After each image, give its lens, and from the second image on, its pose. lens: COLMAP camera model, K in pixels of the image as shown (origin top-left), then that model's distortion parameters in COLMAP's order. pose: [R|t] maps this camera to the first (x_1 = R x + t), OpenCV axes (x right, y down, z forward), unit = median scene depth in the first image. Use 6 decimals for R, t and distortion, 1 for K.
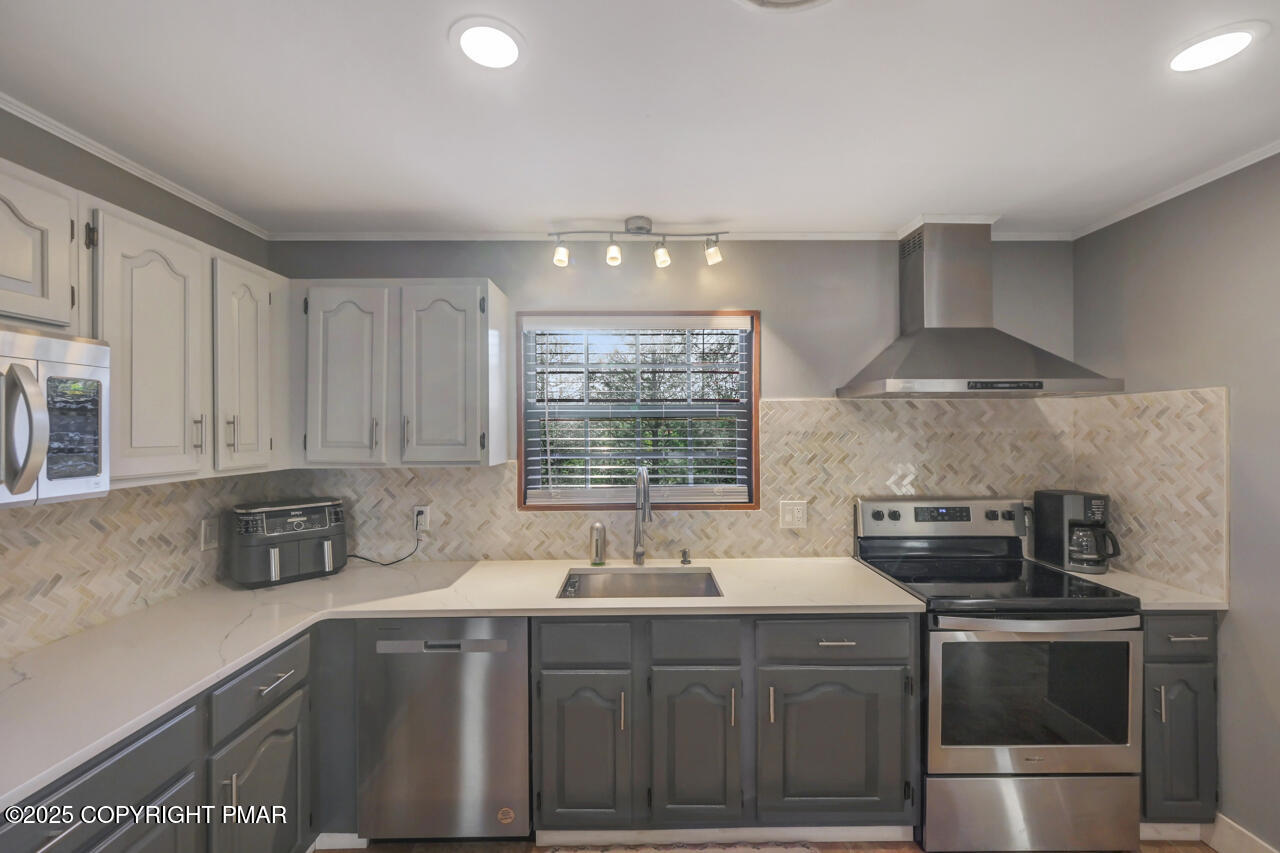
lens RADIAL K [[510.9, 0, 644.1], [0, 510.9, 430.3], [0, 0, 1]] dist [-0.002133, 0.000942]
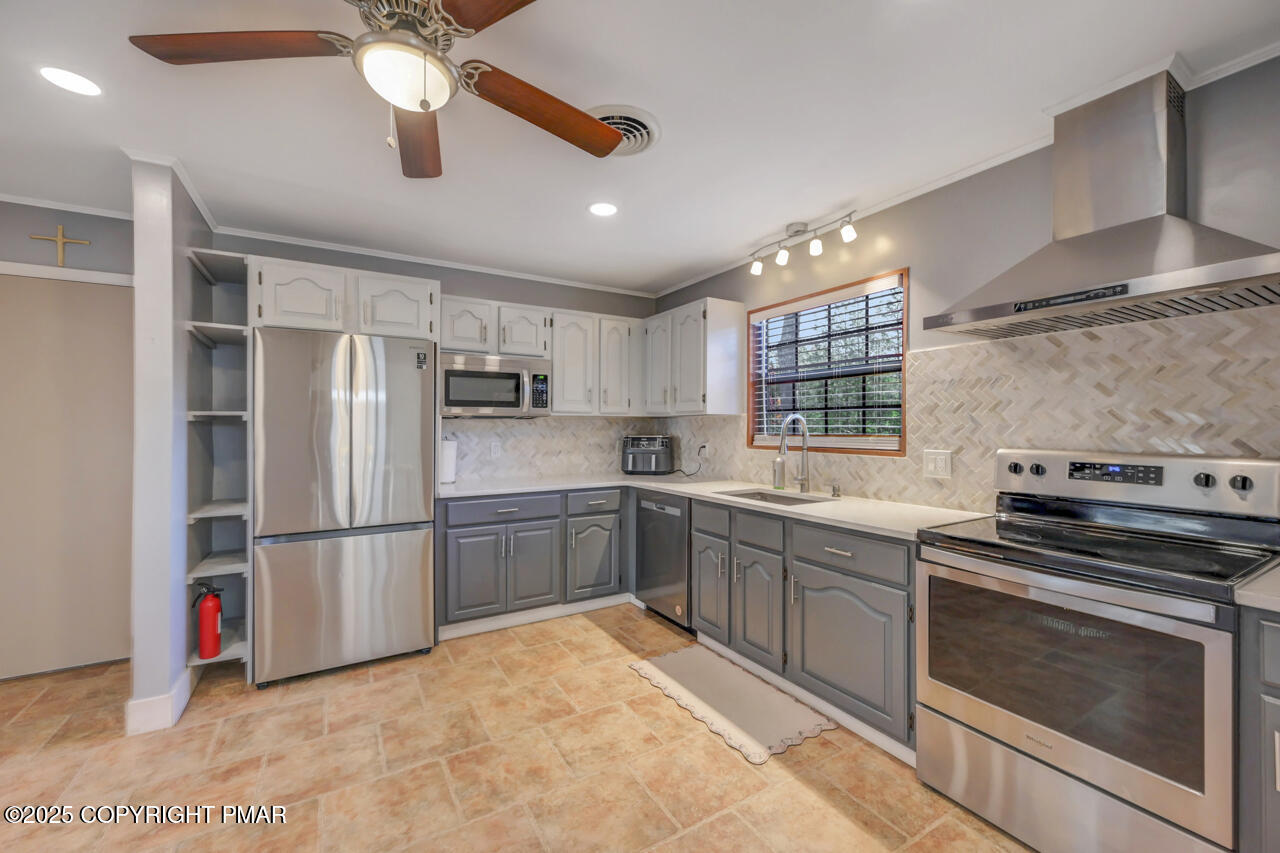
lens RADIAL K [[510.9, 0, 648.8], [0, 510.9, 427.2], [0, 0, 1]] dist [-0.002133, 0.000942]
pose [[0.519422, 0.005701, -0.854499, 0.919638], [-0.007688, 0.999968, 0.001998, 0.103925], [0.854483, 0.005531, 0.519449, 0.006023]]
